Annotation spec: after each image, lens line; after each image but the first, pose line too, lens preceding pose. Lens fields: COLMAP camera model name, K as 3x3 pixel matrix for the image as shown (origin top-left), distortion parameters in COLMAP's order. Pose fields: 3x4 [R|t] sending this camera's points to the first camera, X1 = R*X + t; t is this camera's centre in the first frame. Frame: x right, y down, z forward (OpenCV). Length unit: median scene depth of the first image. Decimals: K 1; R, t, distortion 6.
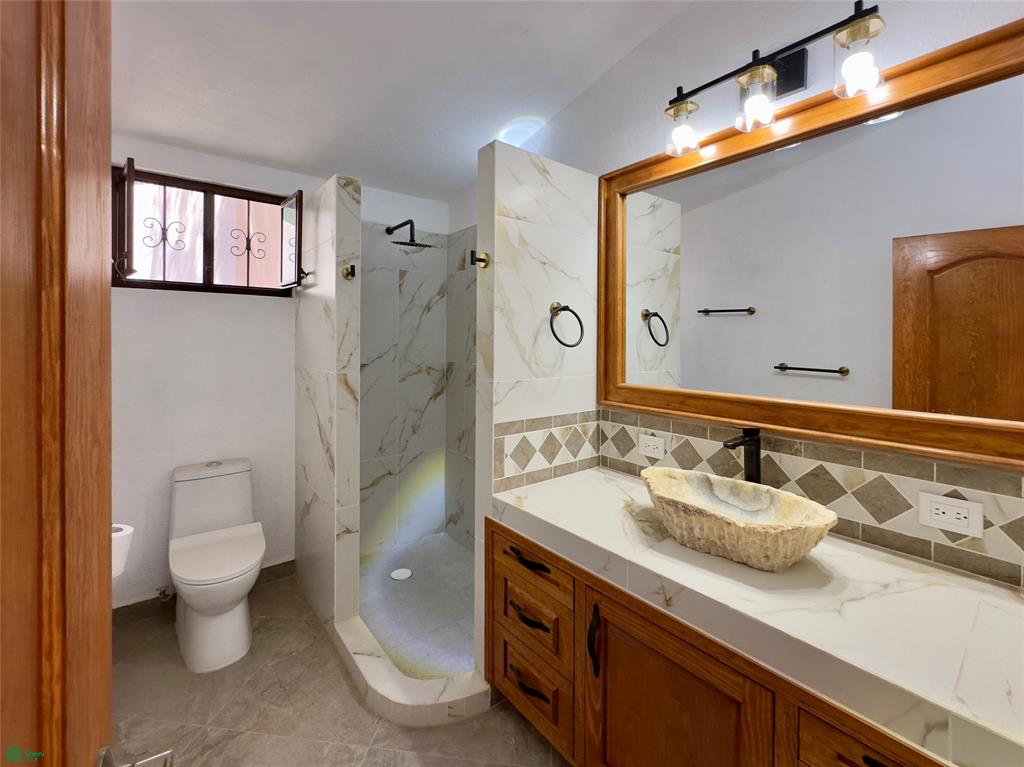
lens RADIAL K [[444.5, 0, 518.1], [0, 444.5, 345.1], [0, 0, 1]] dist [0.000160, 0.000172]
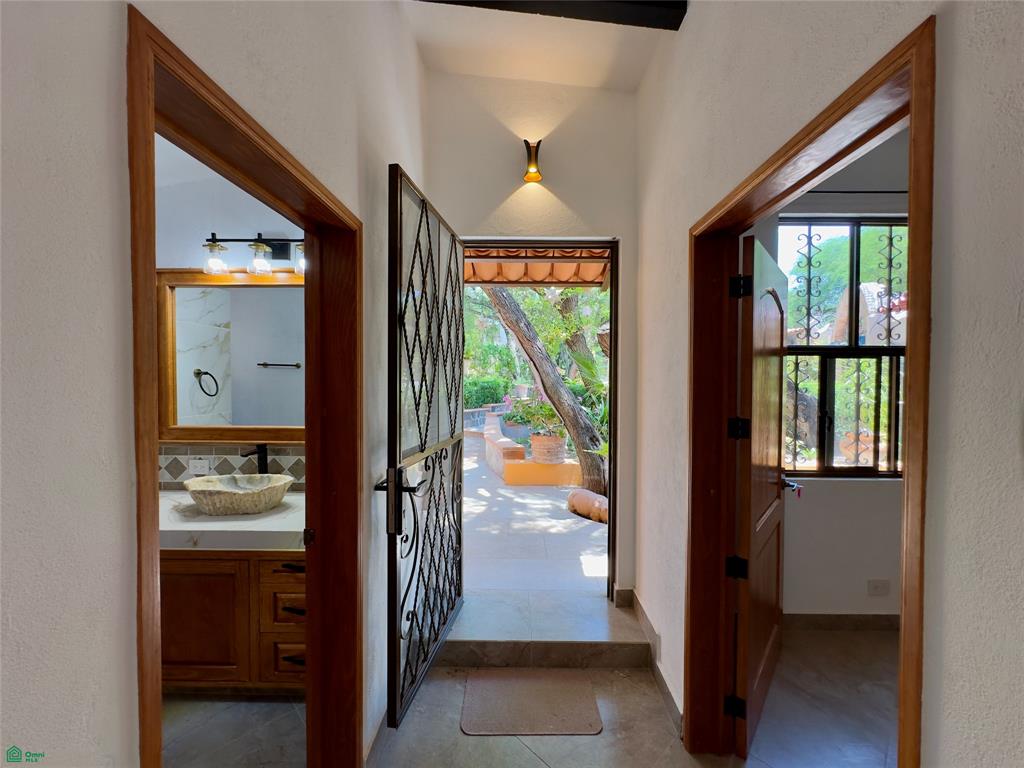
lens RADIAL K [[409.2, 0, 512.0], [0, 409.2, 384.0], [0, 0, 1]] dist [-0.000770, 0.000156]
pose [[0.642972, -0.013873, 0.765764, -0.070191], [0.007998, 0.999903, 0.011400, -0.057346], [-0.765848, -0.001205, 0.643020, -0.727345]]
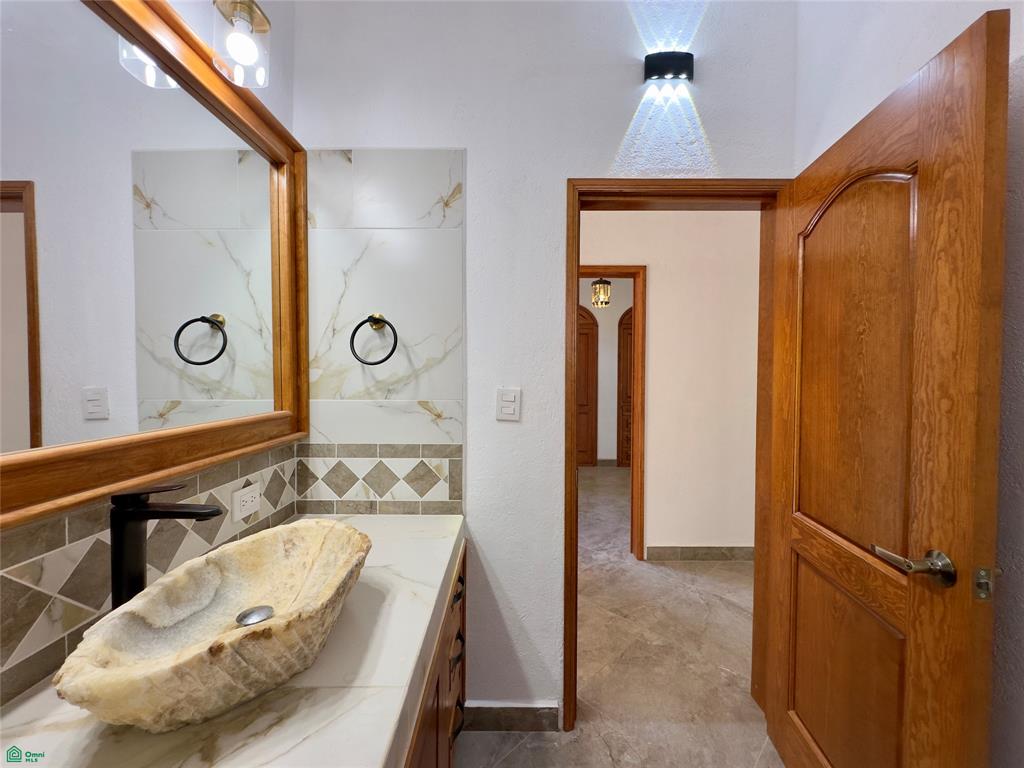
lens RADIAL K [[409.2, 0, 512.0], [0, 409.2, 384.0], [0, 0, 1]] dist [-0.000770, 0.000156]
pose [[-0.776695, -0.024474, 0.629402, -0.161607], [-0.003915, 0.999413, 0.034031, 0.024358], [-0.629865, 0.023967, -0.776335, 0.983772]]
